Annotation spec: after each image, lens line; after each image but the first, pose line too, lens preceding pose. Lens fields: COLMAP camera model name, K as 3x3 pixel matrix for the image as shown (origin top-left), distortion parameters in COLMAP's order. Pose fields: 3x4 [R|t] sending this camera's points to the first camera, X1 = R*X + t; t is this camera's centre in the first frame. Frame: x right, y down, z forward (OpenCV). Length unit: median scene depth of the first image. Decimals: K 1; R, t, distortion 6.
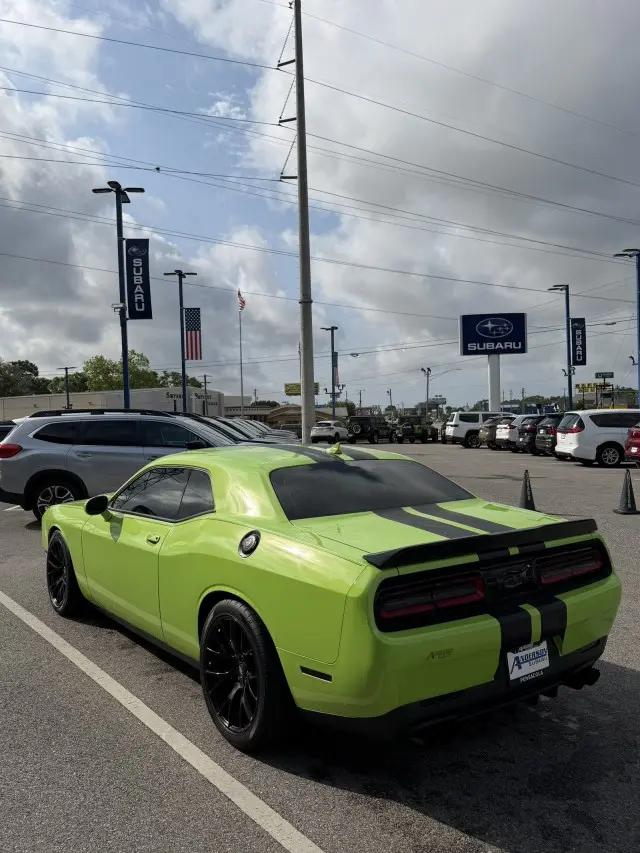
lens RADIAL K [[711.1, 0, 317.3], [0, 711.1, 425.5], [0, 0, 1]] dist [0.003982, -0.015063]
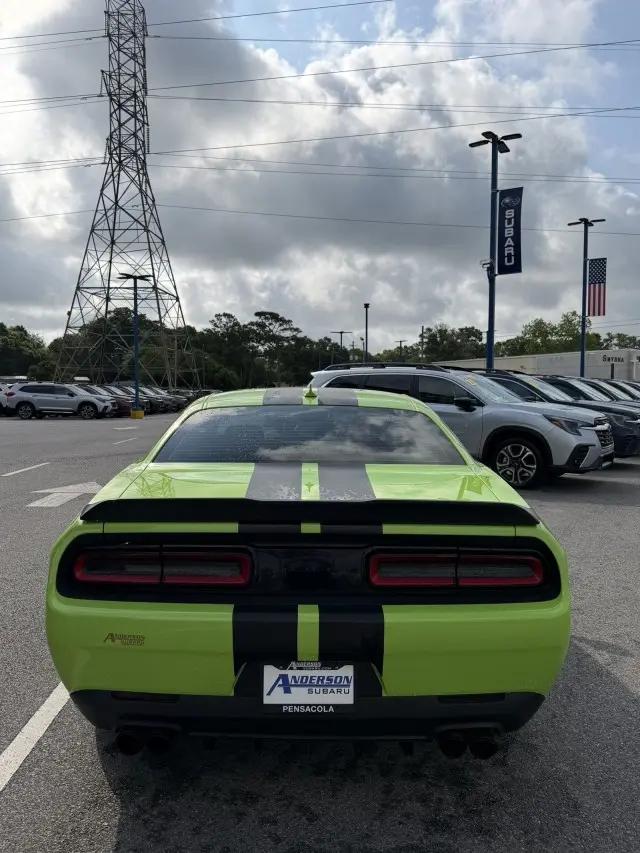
lens RADIAL K [[710.2, 0, 316.9], [0, 710.2, 427.6], [0, 0, 1]] dist [0.007829, -0.037928]
pose [[0.808055, 0.050340, -0.586952, 0.119640], [-0.020050, 0.998115, 0.058001, 0.006510], [0.588766, -0.035099, 0.807541, 0.077459]]
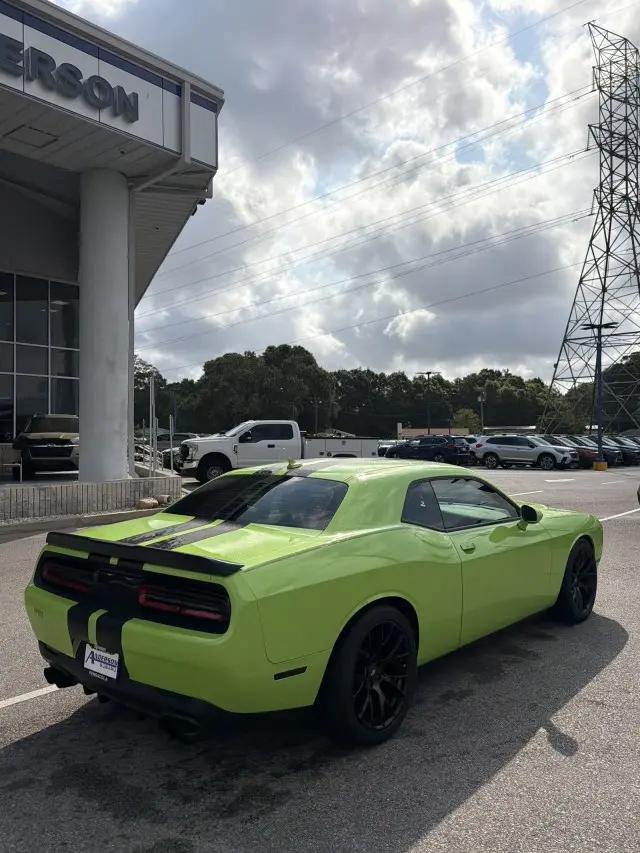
lens RADIAL K [[720.2, 0, 329.8], [0, 720.2, 431.4], [0, 0, 1]] dist [-0.001583, -0.016645]
pose [[0.224407, 0.007539, -0.974466, 0.247372], [-0.003754, 0.999969, 0.006871, -0.005146], [0.974488, 0.002116, 0.224428, 0.187132]]
